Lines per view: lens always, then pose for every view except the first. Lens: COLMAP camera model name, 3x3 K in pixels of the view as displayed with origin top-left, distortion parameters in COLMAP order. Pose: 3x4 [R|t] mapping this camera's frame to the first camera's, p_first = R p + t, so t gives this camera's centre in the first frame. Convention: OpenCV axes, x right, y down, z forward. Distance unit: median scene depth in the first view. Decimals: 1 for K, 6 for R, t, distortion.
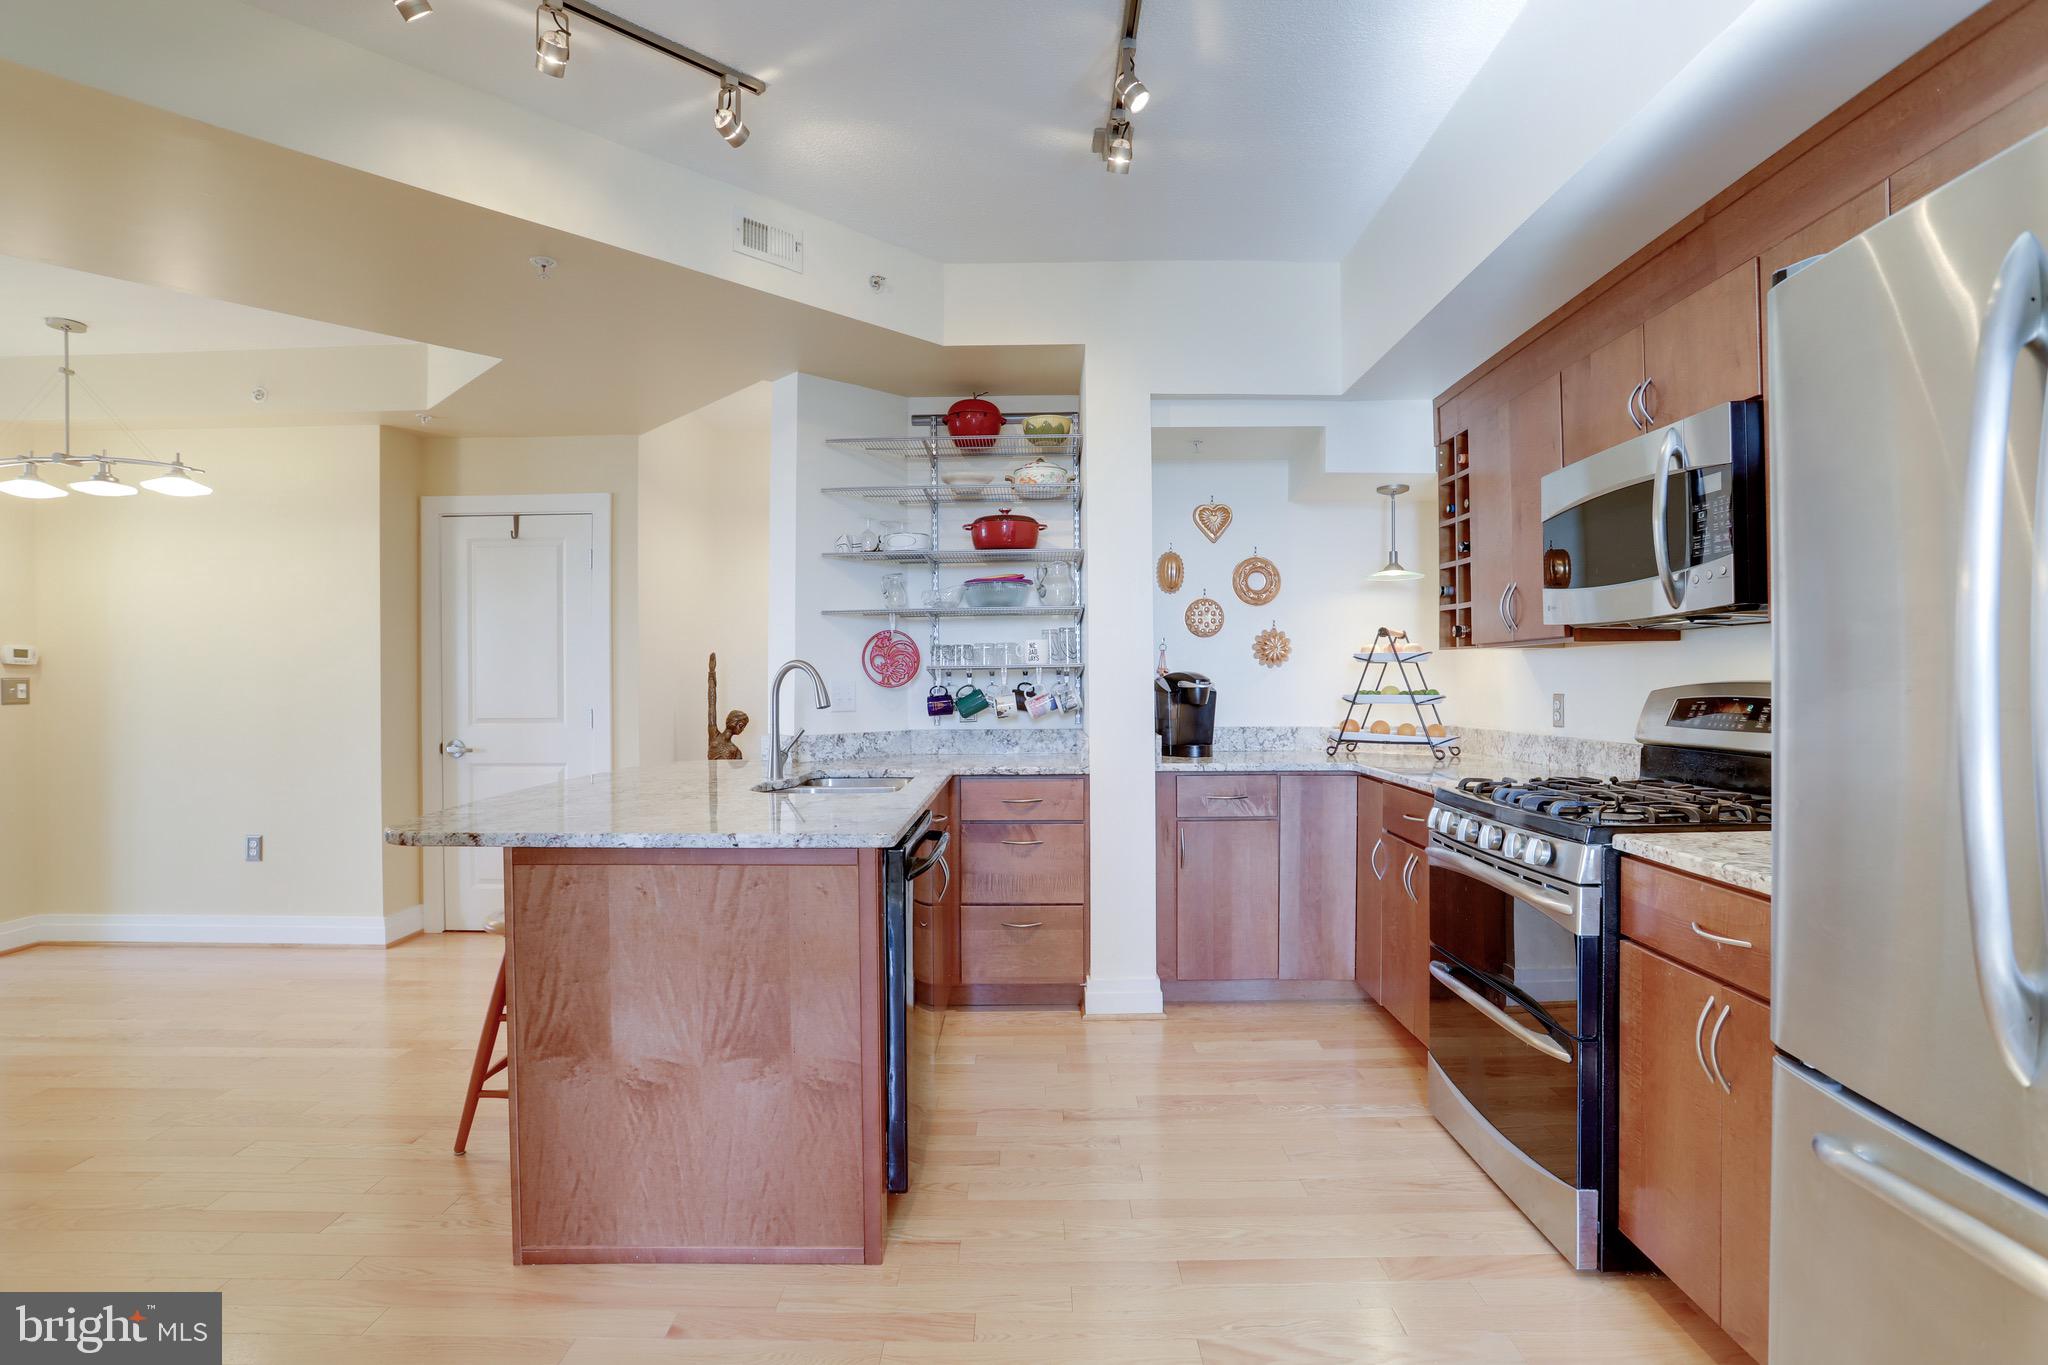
lens RADIAL K [[1016.5, 0, 1025.5], [0, 1016.5, 684.4], [0, 0, 1]] dist [-0.033329, 0.015453]
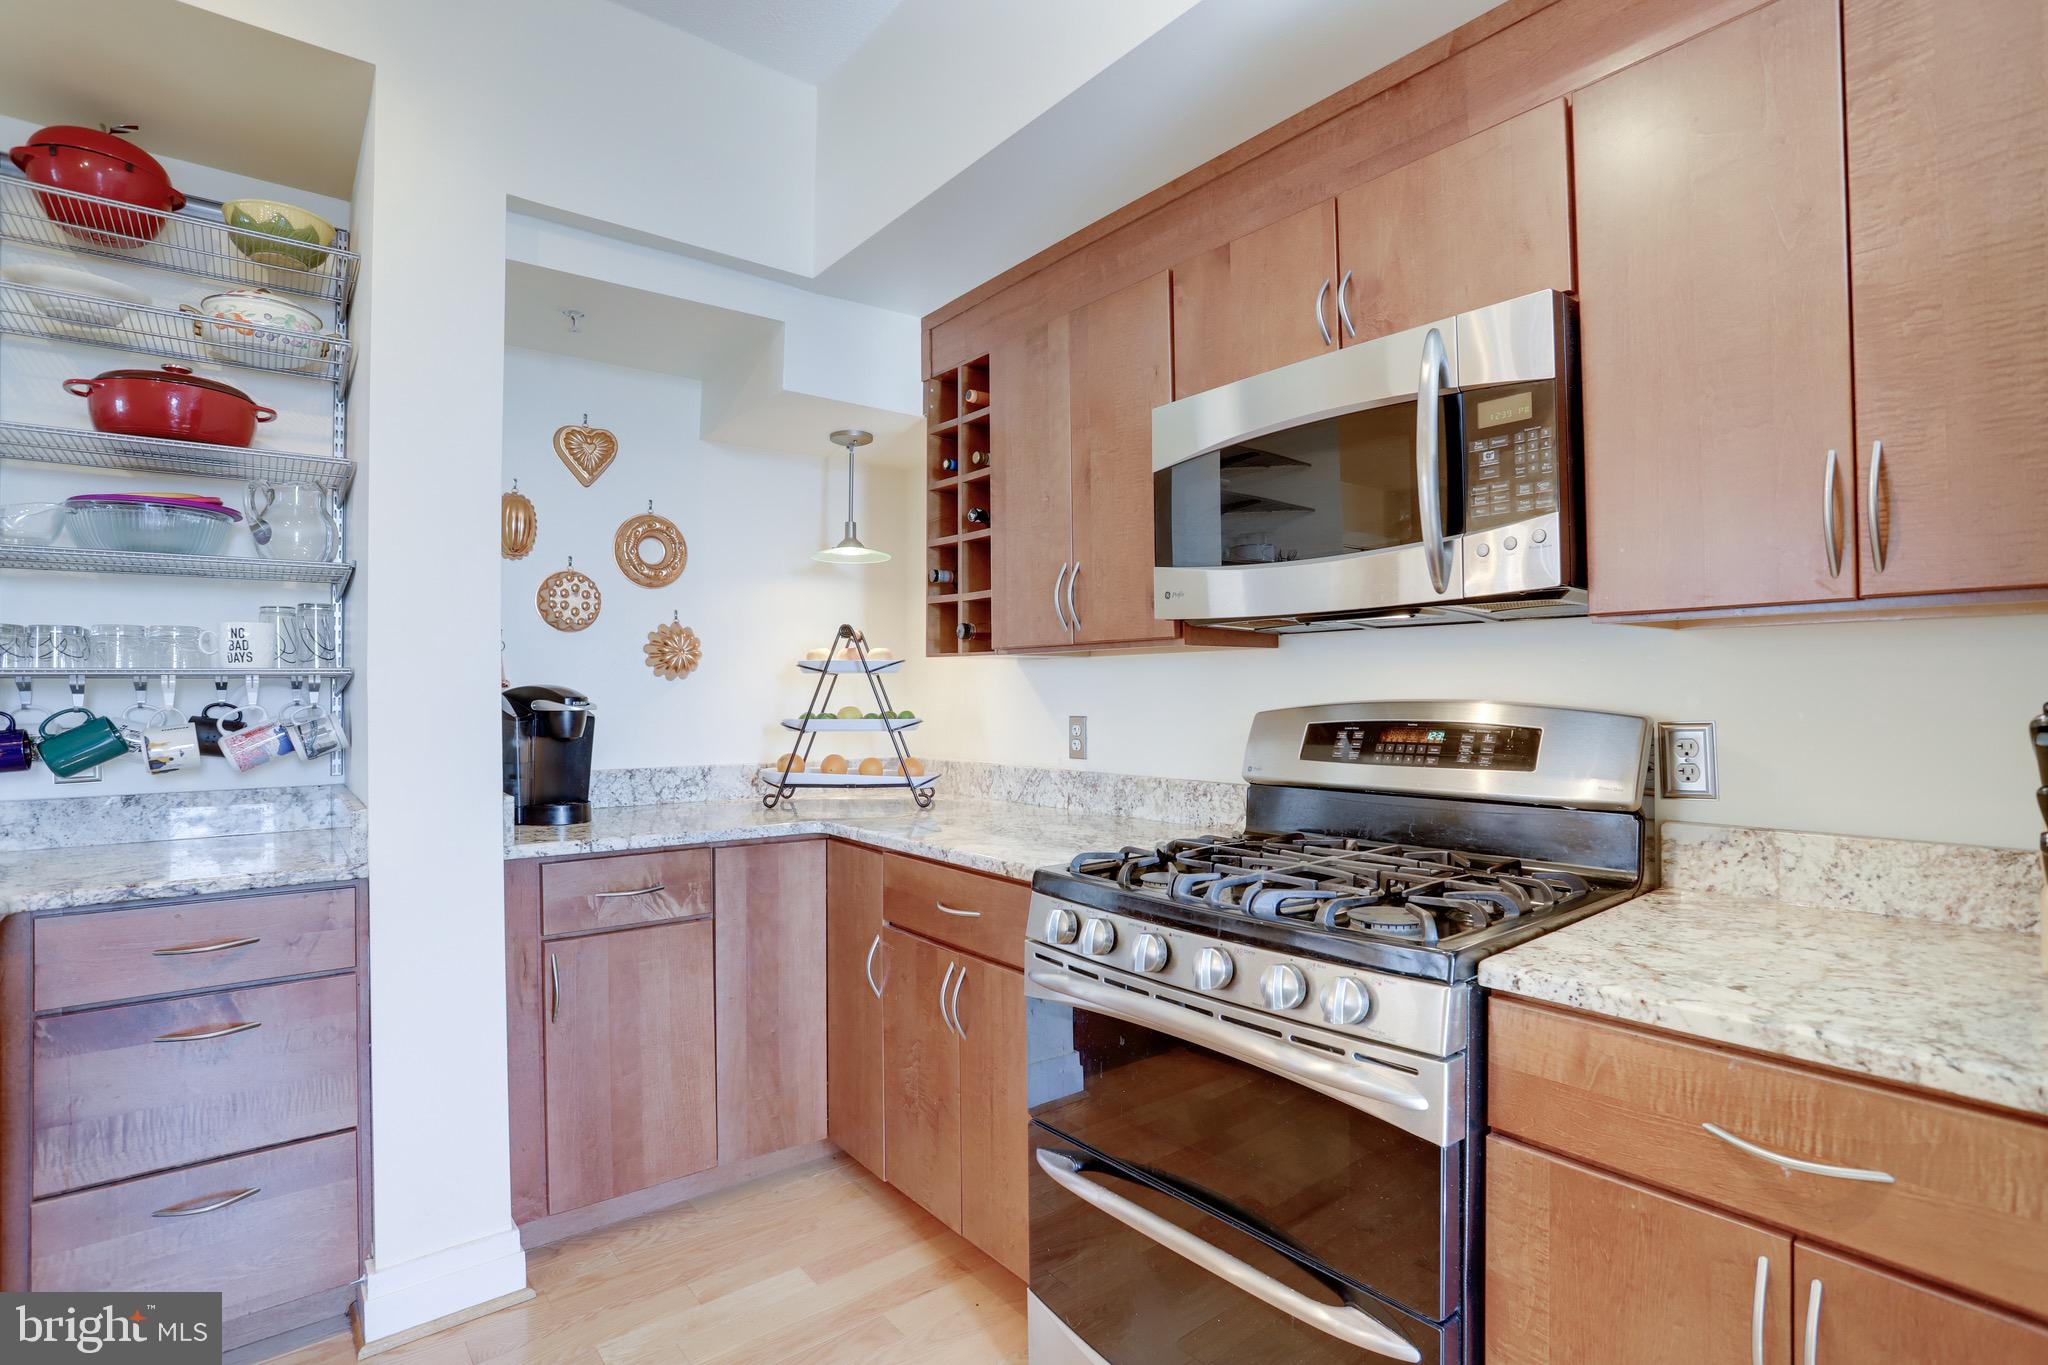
lens RADIAL K [[970.7, 0, 1006.7], [0, 970.7, 683.4], [0, 0, 1]] dist [-0.051611, 0.012678]
pose [[0.774665, 0.008940, 0.632308, 0.007992], [0.002880, 0.999840, -0.017665, -0.002760], [-0.632365, 0.015506, 0.774515, 0.418725]]
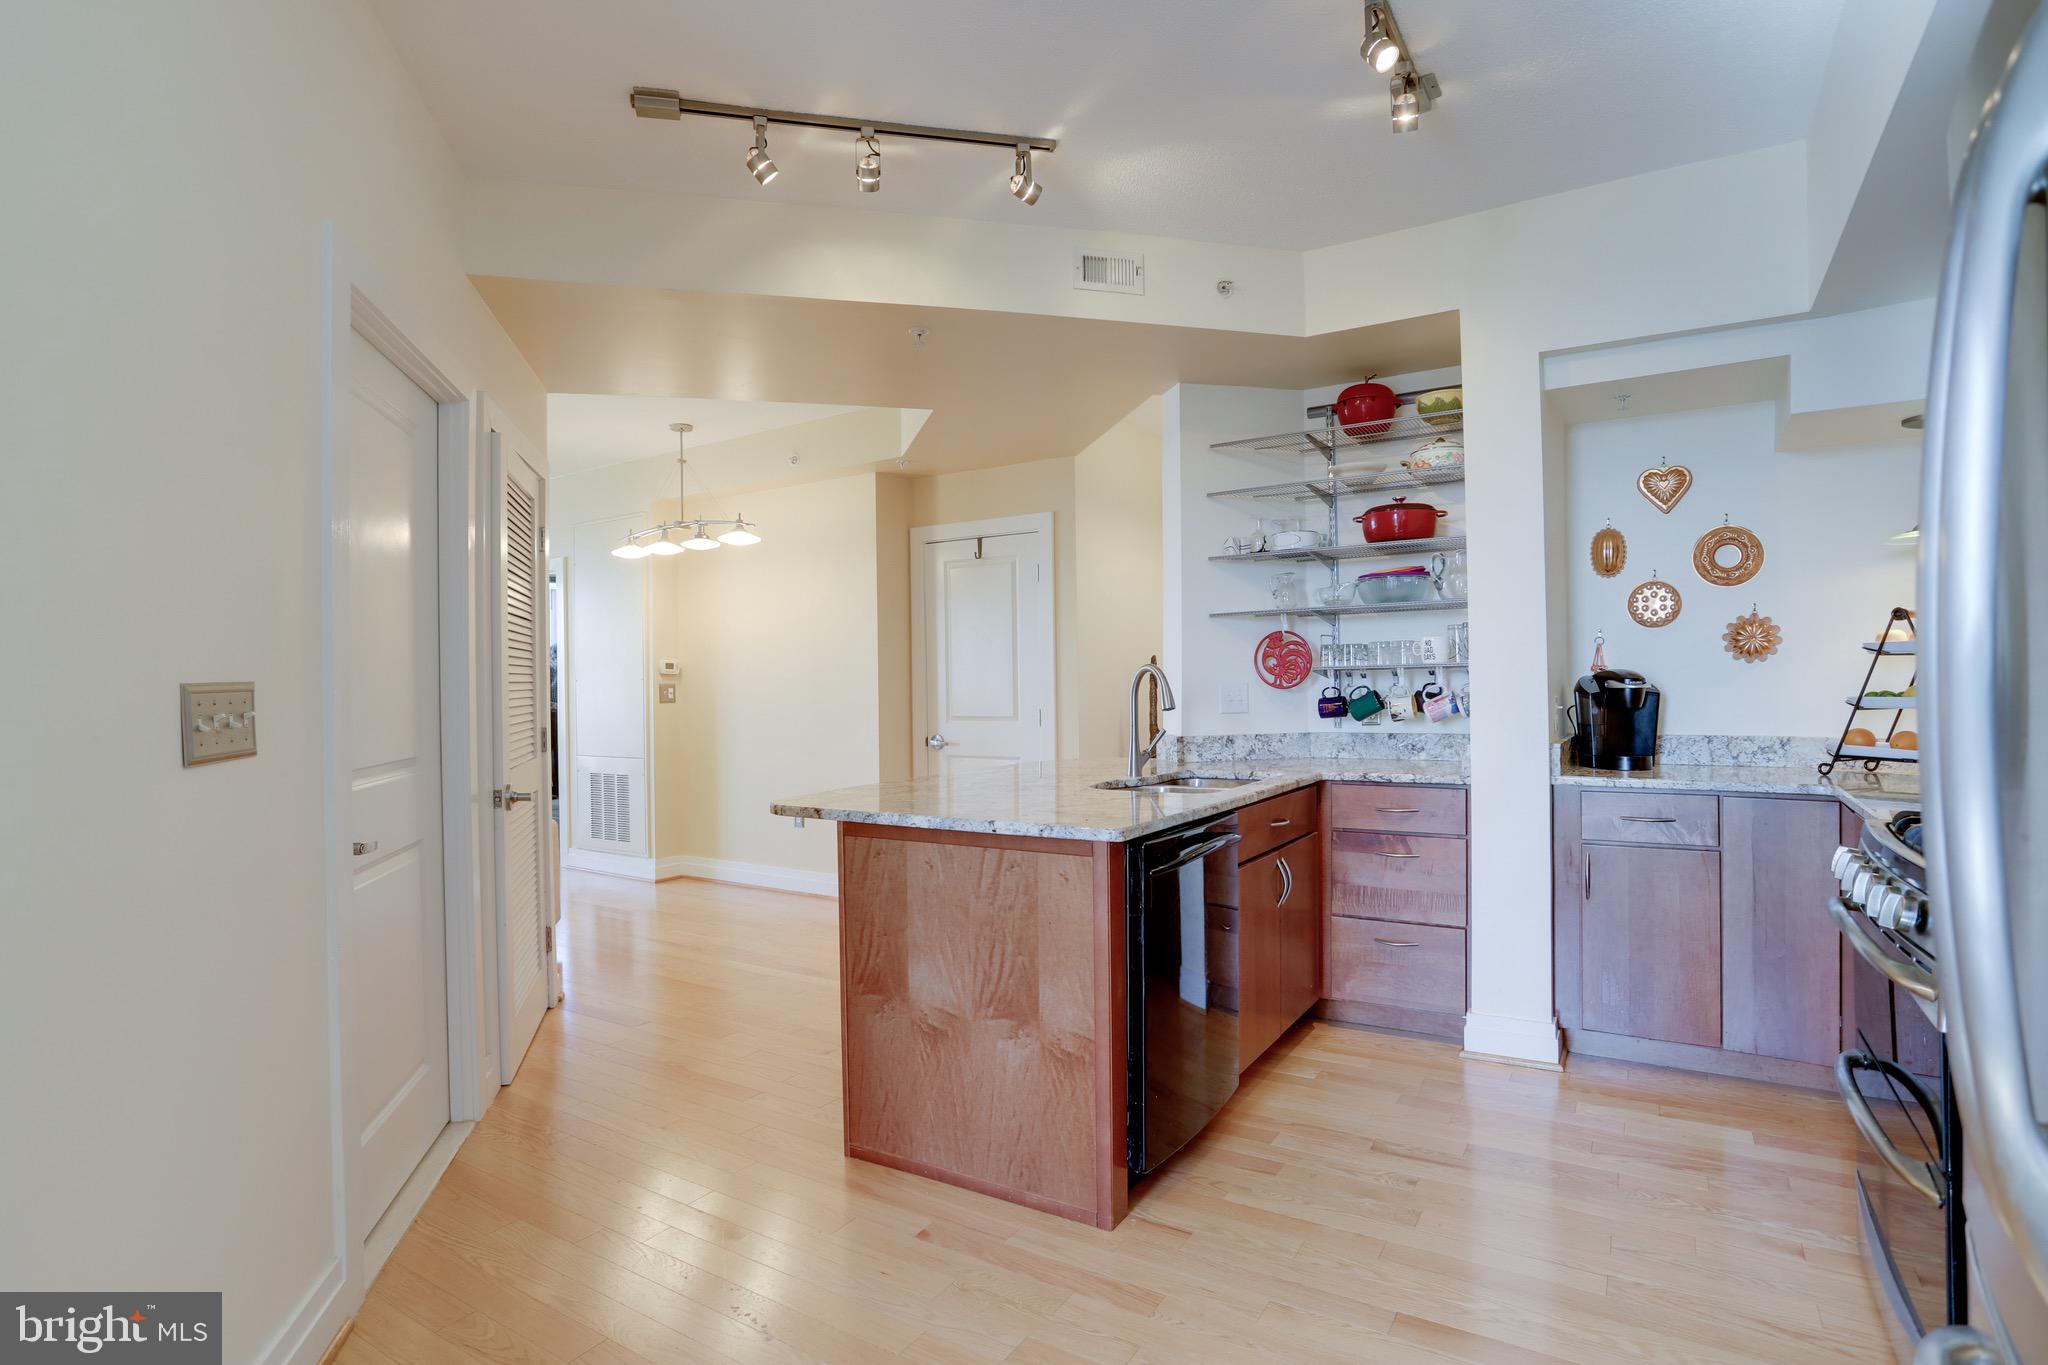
lens RADIAL K [[1065.1, 0, 1043.2], [0, 1065.1, 687.3], [0, 0, 1]] dist [-0.014970, 0.007710]
pose [[0.857602, -0.003214, -0.514305, 0.224508], [0.006705, 0.999965, 0.004932, -0.005827], [0.514271, -0.007678, 0.857593, -0.002059]]
